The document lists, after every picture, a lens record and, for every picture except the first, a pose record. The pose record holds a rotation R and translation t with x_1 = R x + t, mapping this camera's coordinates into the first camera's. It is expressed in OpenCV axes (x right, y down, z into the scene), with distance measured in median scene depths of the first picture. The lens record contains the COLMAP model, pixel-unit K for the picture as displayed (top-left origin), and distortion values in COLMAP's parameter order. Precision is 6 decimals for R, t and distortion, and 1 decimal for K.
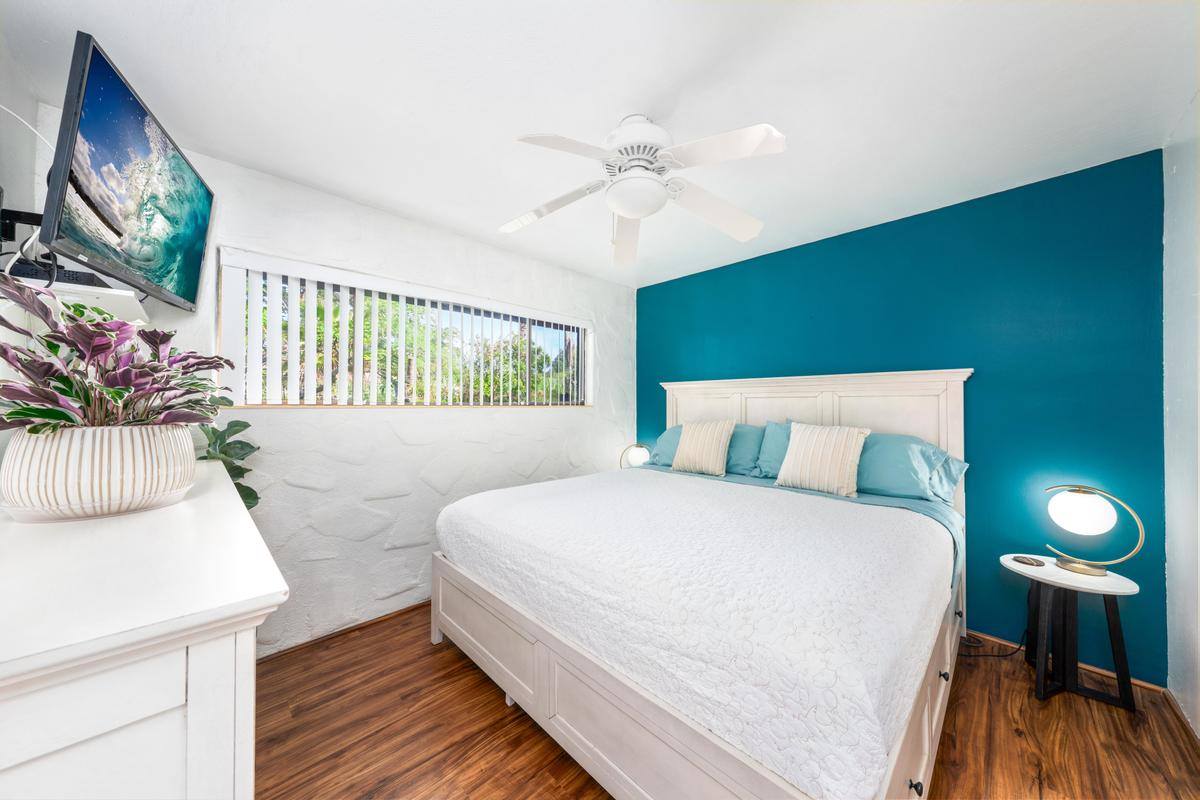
lens RADIAL K [[404.0, 0, 600.0], [0, 404.0, 400.0], [0, 0, 1]] dist [-0.003959, -0.000005]
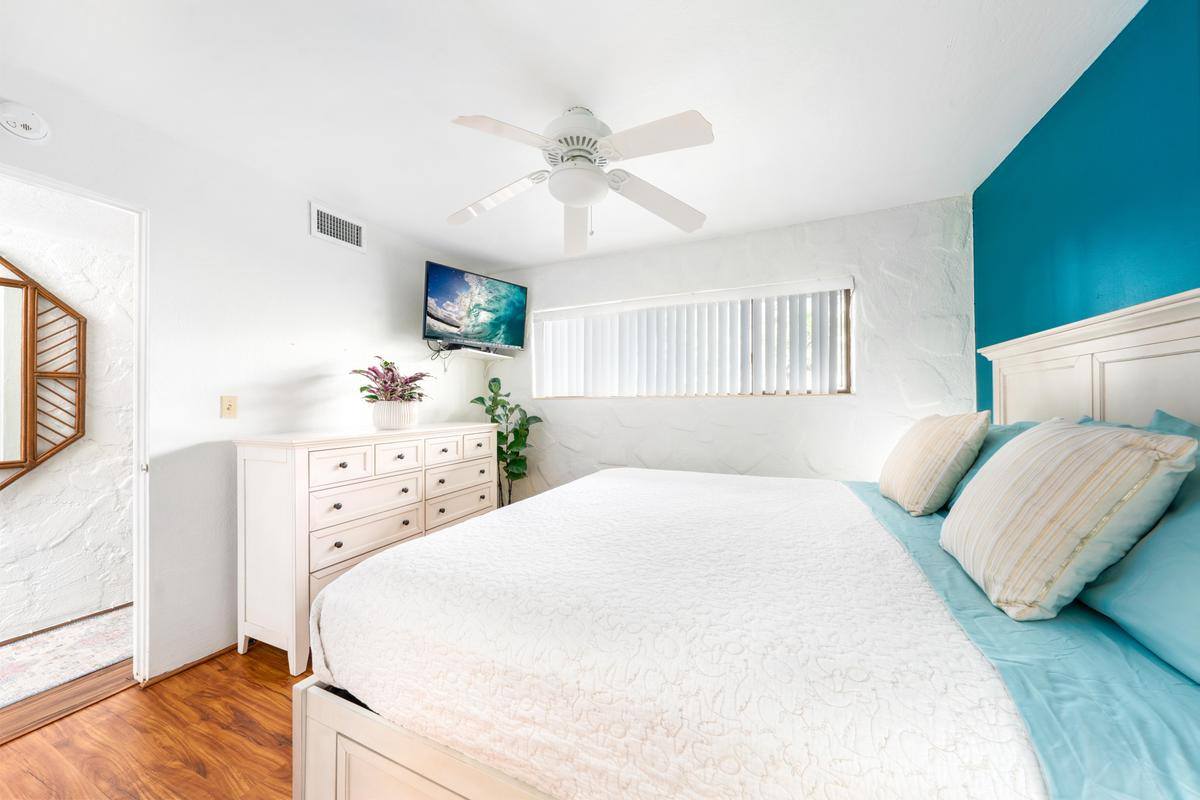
lens RADIAL K [[404.0, 0, 600.0], [0, 404.0, 400.0], [0, 0, 1]] dist [-0.003959, -0.000005]
pose [[0.368073, -0.008444, -0.929759, 1.168734], [0.018868, 0.999821, -0.001611, 0.041828], [0.929606, -0.016950, 0.368166, 0.744933]]
